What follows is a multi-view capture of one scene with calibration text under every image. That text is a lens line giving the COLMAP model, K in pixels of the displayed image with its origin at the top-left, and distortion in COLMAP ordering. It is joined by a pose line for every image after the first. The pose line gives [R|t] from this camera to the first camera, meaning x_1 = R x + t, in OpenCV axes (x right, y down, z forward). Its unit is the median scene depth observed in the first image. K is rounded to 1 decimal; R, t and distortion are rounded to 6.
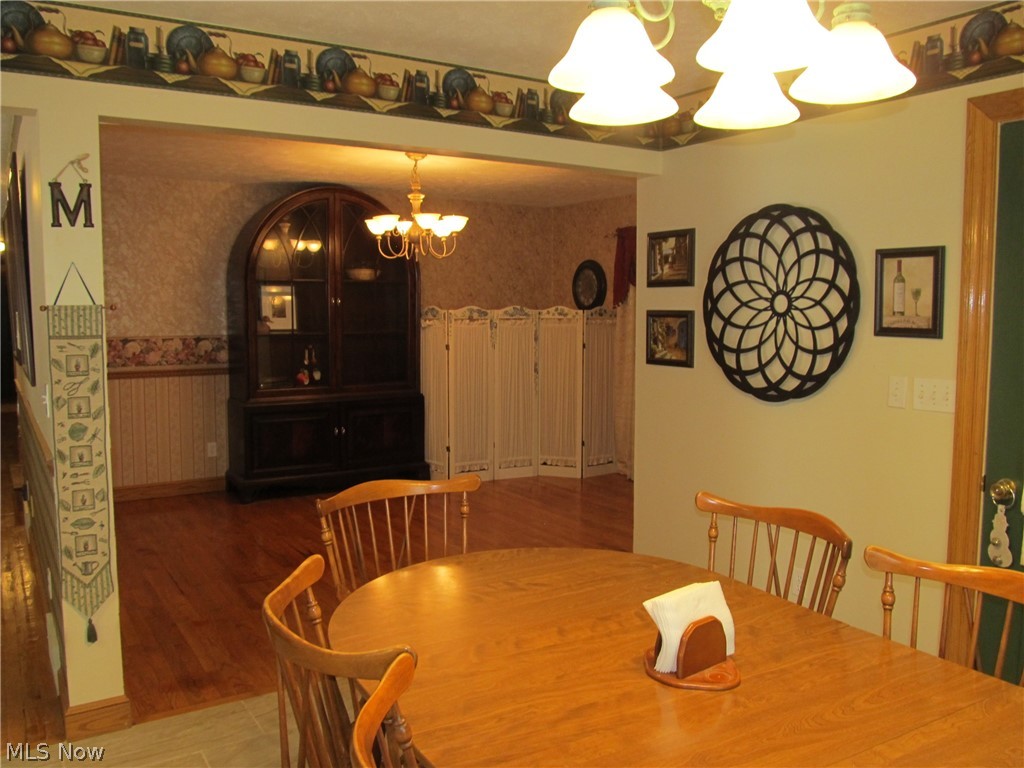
lens RADIAL K [[838.0, 0, 513.8], [0, 838.0, 390.8], [0, 0, 1]] dist [-0.051549, 0.002859]
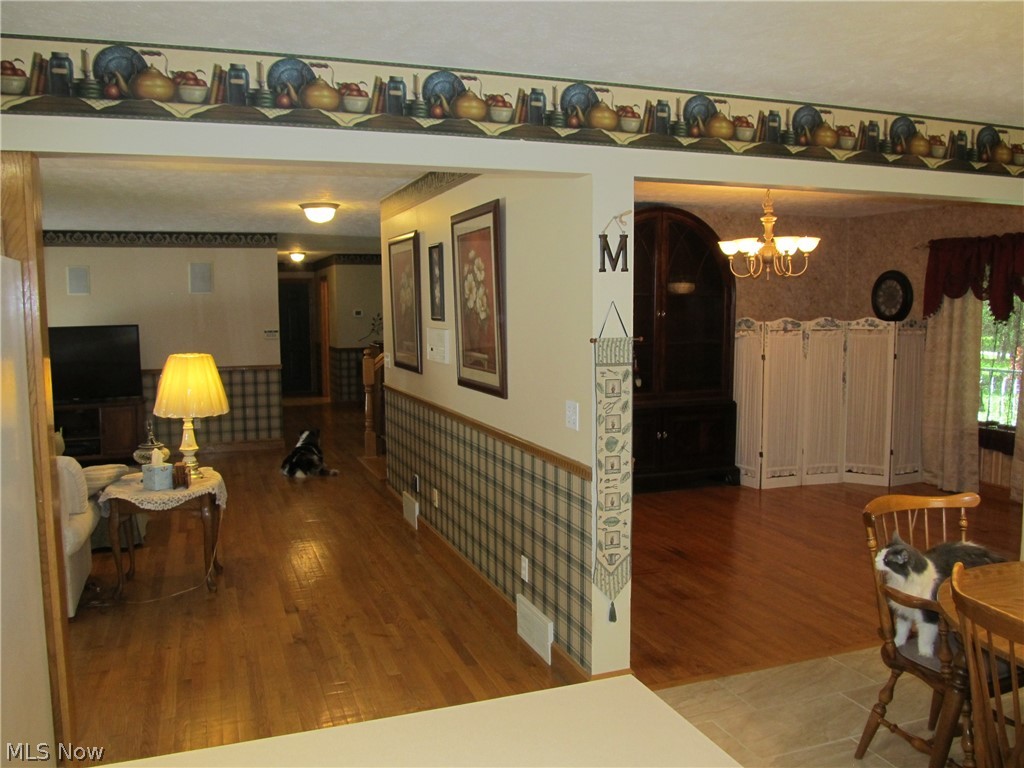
lens RADIAL K [[838.0, 0, 510.5], [0, 838.0, 386.1], [0, 0, 1]] dist [-0.051549, 0.002859]
pose [[0.978399, 0.016742, -0.206048, -0.178677], [-0.016389, 0.999860, 0.003420, -0.014986], [0.206077, 0.000030, 0.978536, -0.086796]]
